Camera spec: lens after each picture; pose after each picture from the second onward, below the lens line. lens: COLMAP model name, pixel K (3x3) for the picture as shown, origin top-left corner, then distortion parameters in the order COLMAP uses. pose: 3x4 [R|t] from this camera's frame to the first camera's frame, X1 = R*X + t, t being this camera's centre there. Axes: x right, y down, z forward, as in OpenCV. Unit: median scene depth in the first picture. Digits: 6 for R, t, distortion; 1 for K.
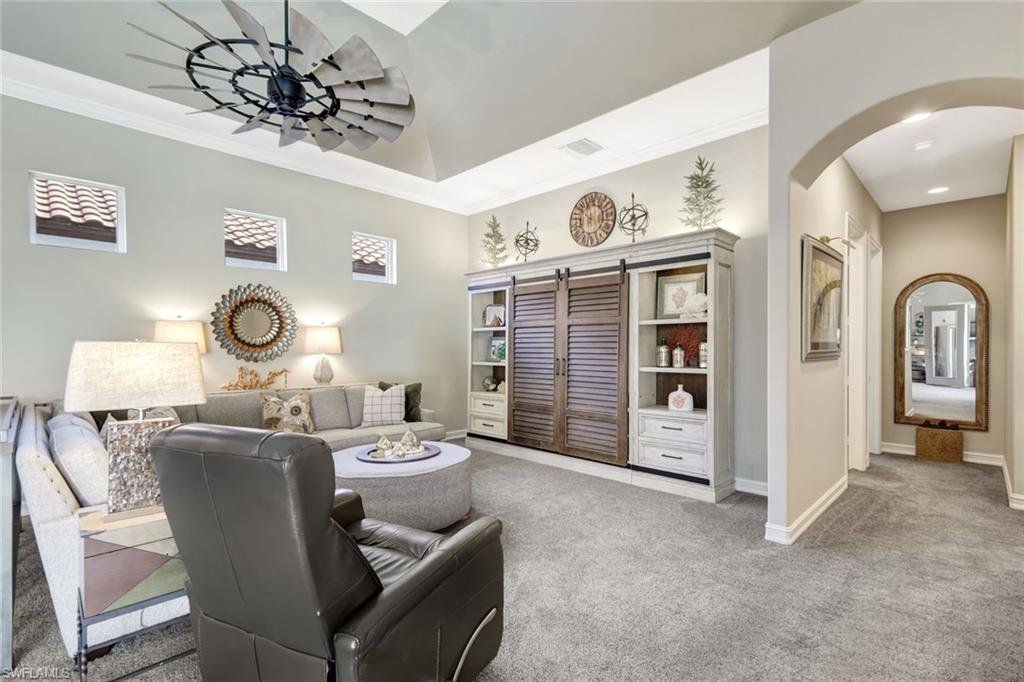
lens RADIAL K [[468.2, 0, 524.0], [0, 468.2, 333.6], [0, 0, 1]] dist [-0.001241, -0.000196]
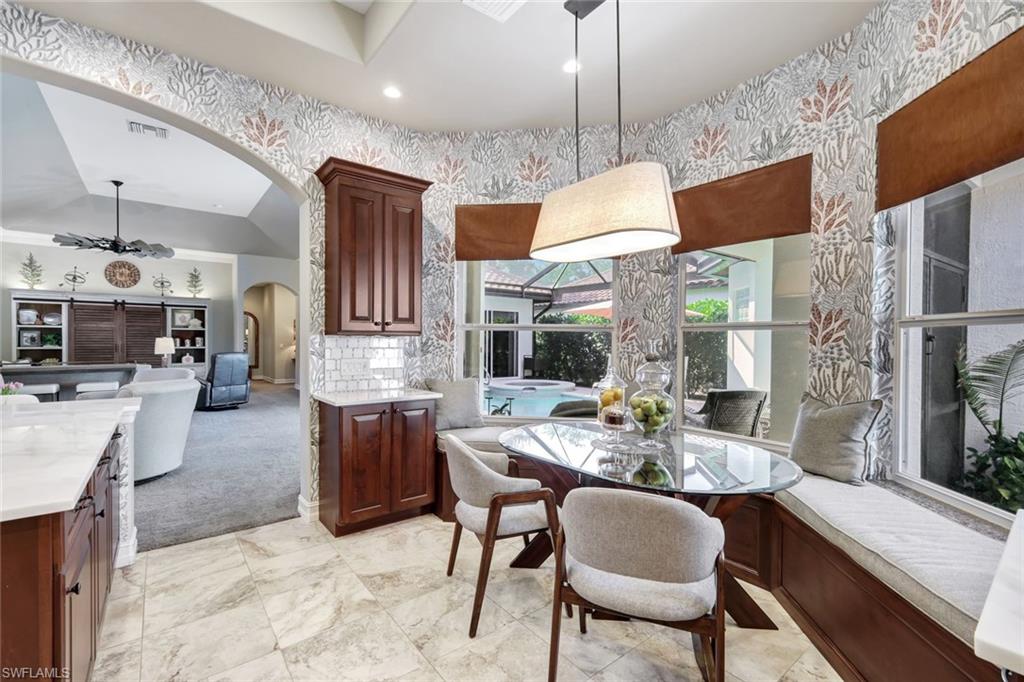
lens RADIAL K [[460.7, 0, 520.0], [0, 460.7, 342.3], [0, 0, 1]] dist [0.004645, -0.000688]
pose [[0.120513, -0.003578, 0.992705, -1.880635], [-0.038039, 0.999242, 0.008220, -0.041086], [-0.991983, -0.038752, 0.120286, -1.082231]]
